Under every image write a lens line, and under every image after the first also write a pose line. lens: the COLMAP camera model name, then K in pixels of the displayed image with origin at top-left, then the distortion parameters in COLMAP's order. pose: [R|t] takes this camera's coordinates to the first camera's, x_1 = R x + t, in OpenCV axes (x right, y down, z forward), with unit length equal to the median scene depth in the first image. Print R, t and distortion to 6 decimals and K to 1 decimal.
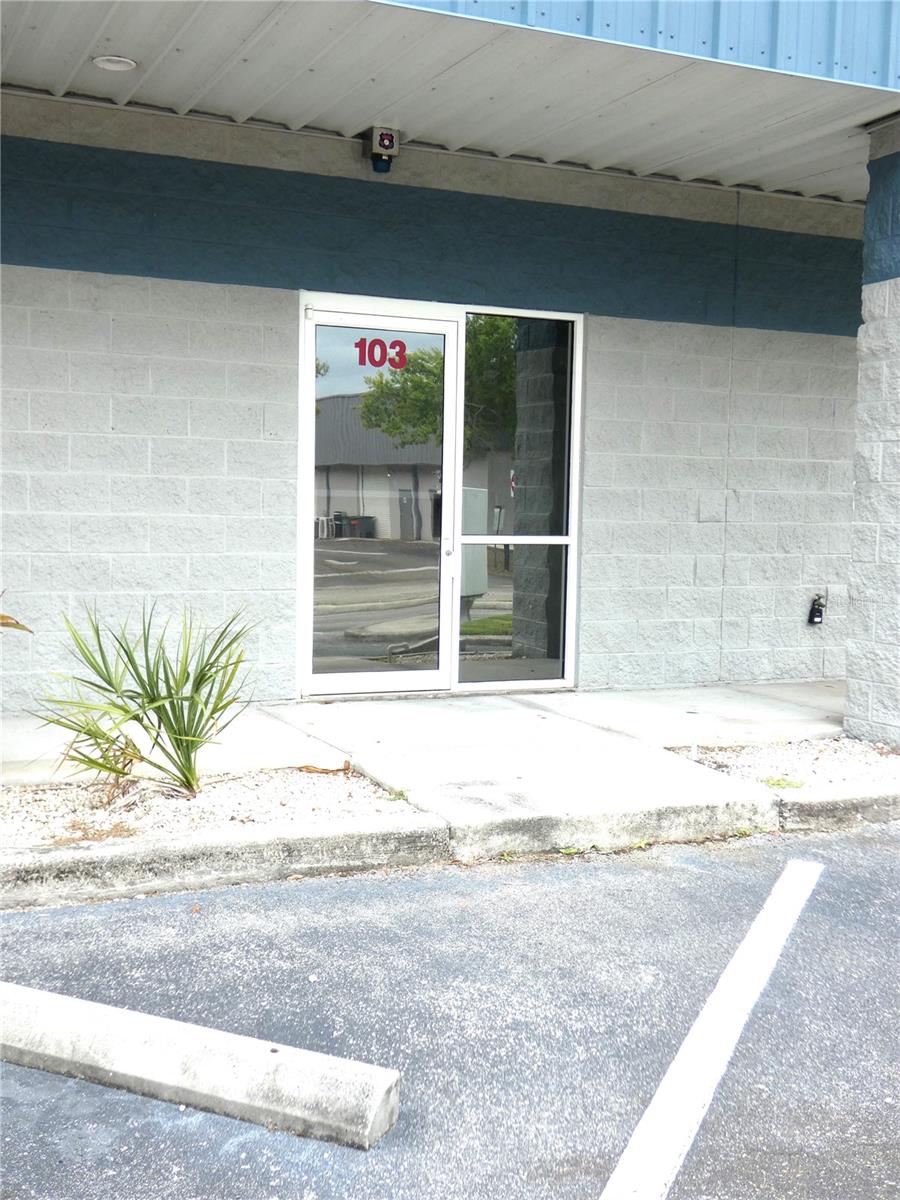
lens RADIAL K [[1362.0, 0, 452.9], [0, 1362.0, 604.6], [0, 0, 1]] dist [0.028745, 0.000000]
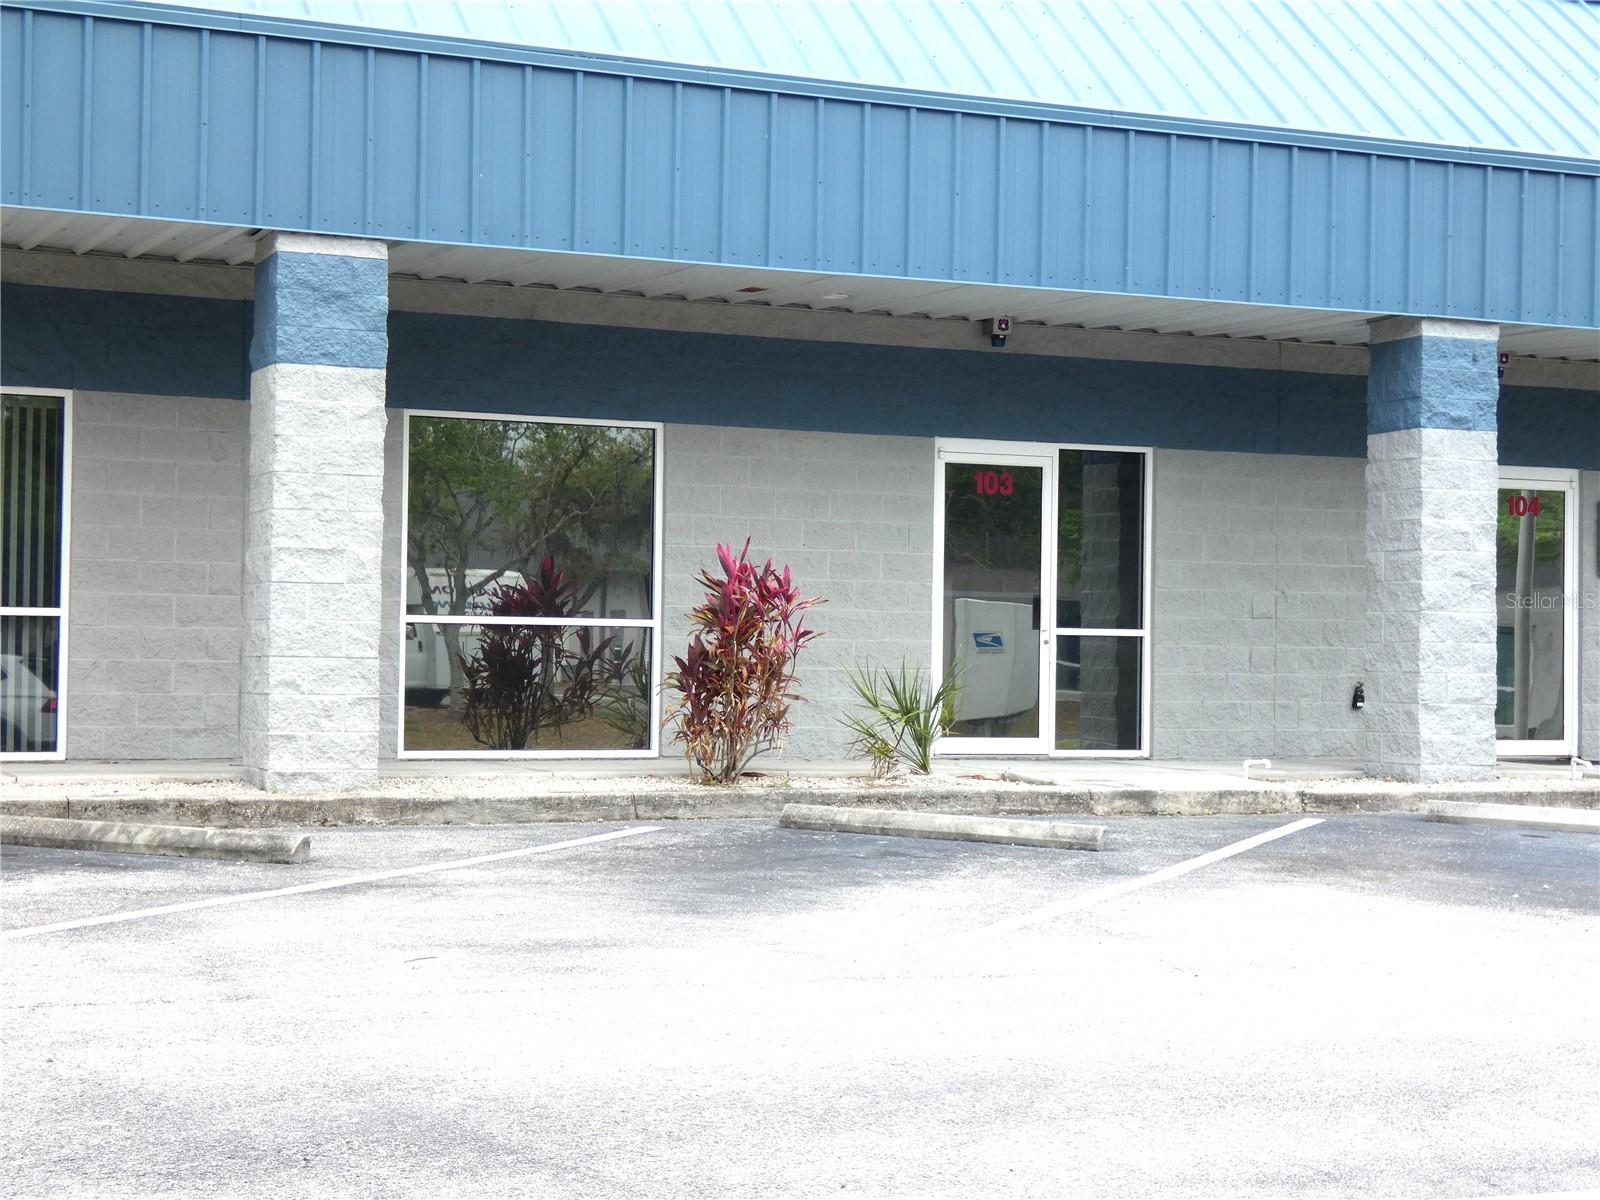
lens RADIAL K [[2687.0, 0, 795.5], [0, 2687.0, 597.6], [0, 0, 1]] dist [0.094260, 0.000000]
pose [[0.999939, -0.005107, -0.009818, -0.201169], [0.004146, 0.995413, -0.095577, 0.149632], [0.010261, 0.095531, 0.995374, -1.389107]]
